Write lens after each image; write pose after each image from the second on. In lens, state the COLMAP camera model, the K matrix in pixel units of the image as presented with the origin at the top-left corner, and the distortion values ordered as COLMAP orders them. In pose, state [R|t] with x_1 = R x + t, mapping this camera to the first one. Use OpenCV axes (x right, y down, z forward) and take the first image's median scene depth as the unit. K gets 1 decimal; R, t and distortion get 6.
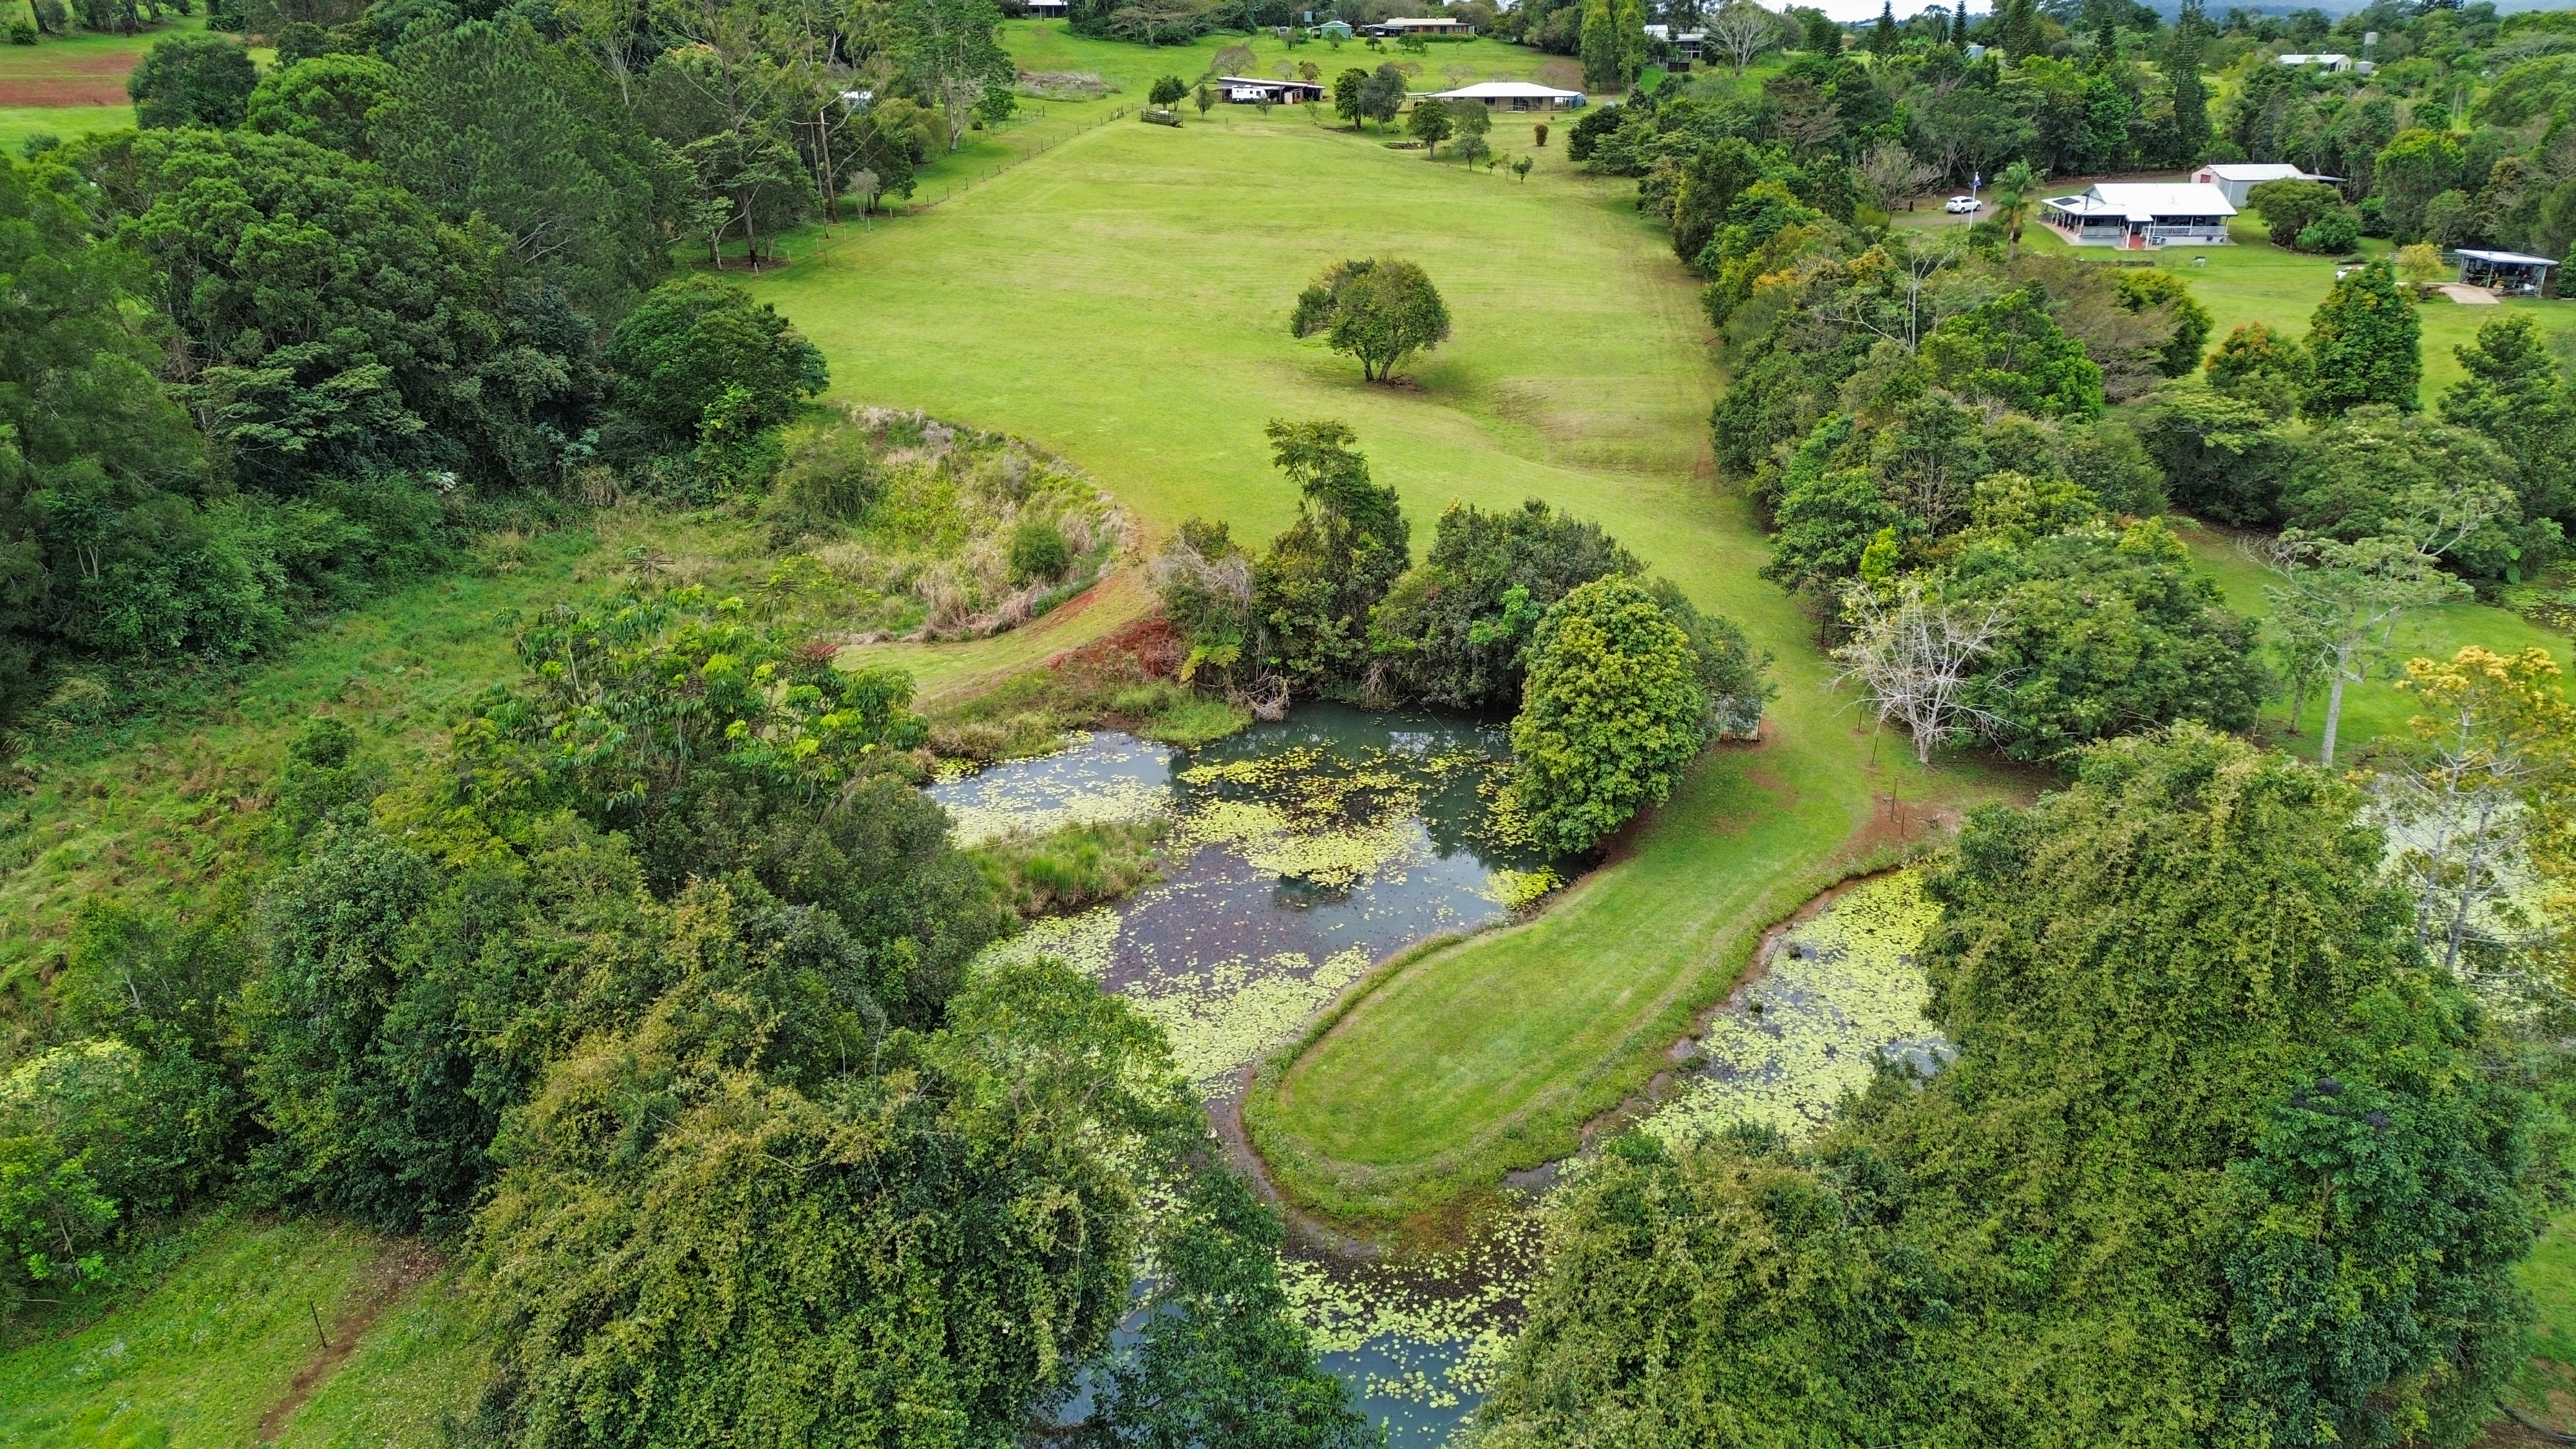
lens RADIAL K [[1821.1, 0, 1280.3], [0, 1821.1, 722.8], [0, 0, 1]] dist [0.100153, -0.122237]
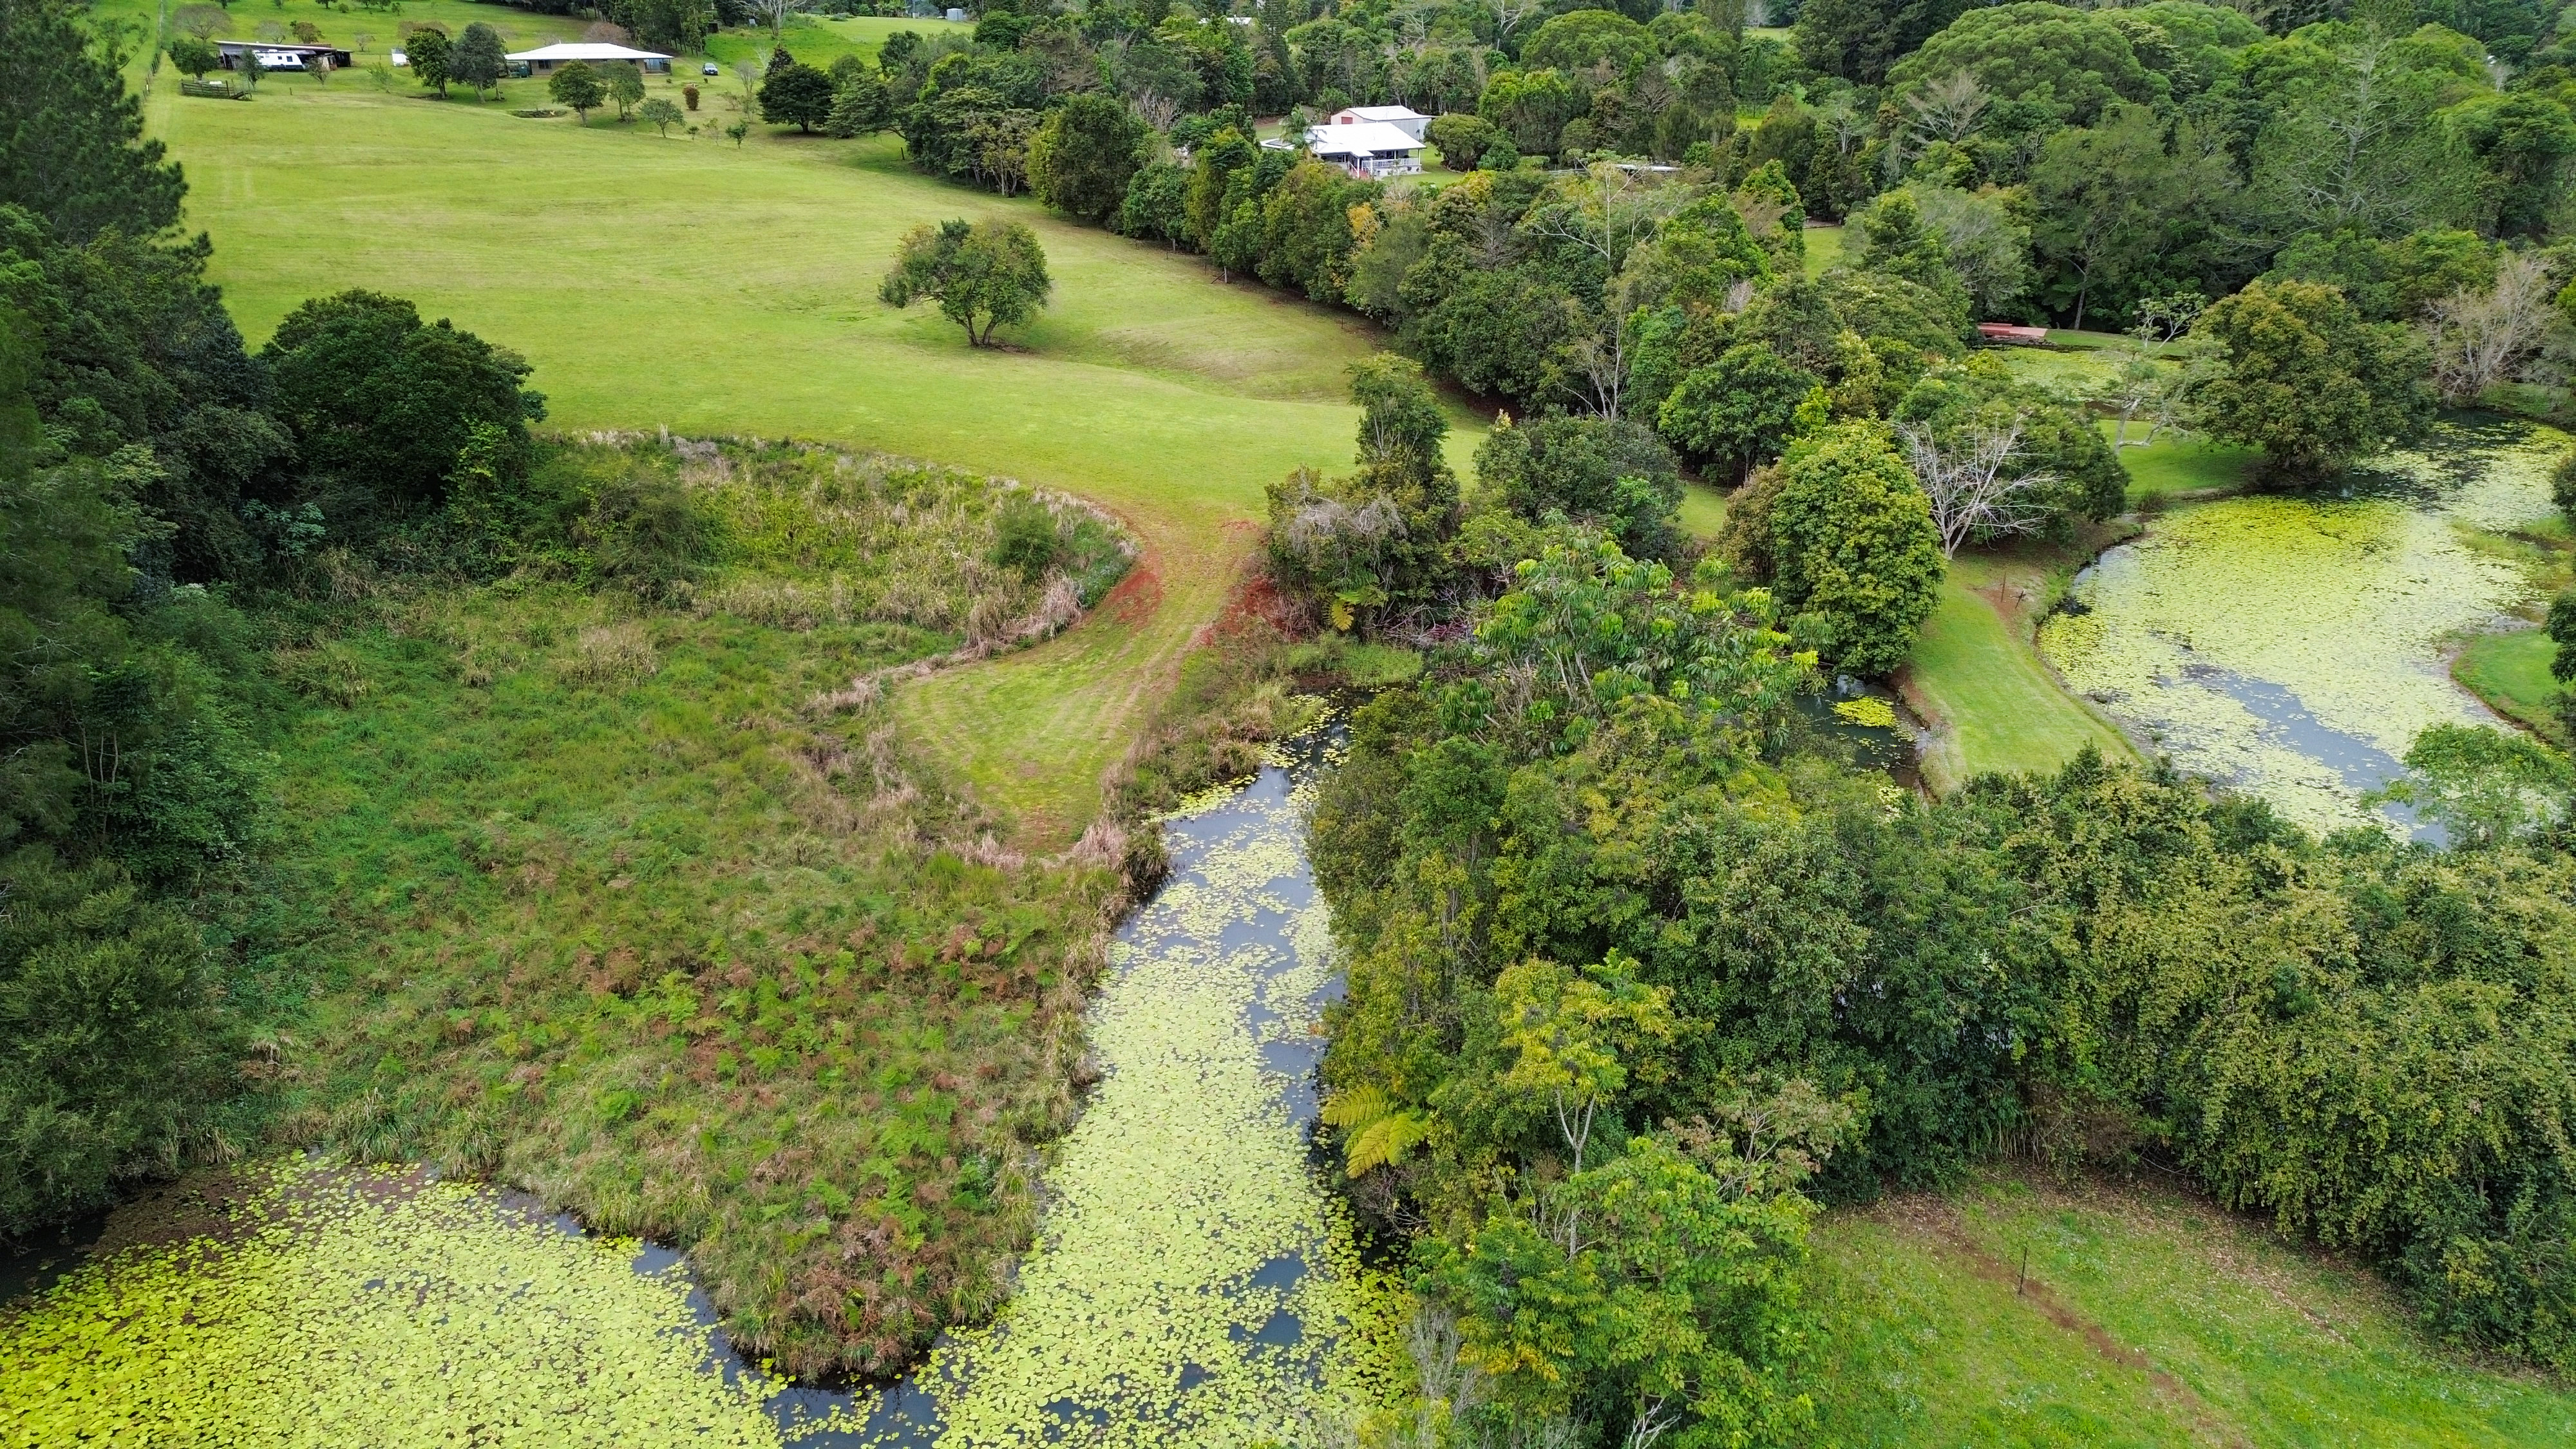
lens RADIAL K [[1821.1, 0, 1280.3], [0, 1821.1, 722.8], [0, 0, 1]] dist [0.100153, -0.122237]
pose [[0.800833, -0.222990, 0.555825, -0.300748], [0.214489, 0.973324, 0.081449, -0.028658], [-0.559161, 0.053992, 0.827299, 0.091484]]
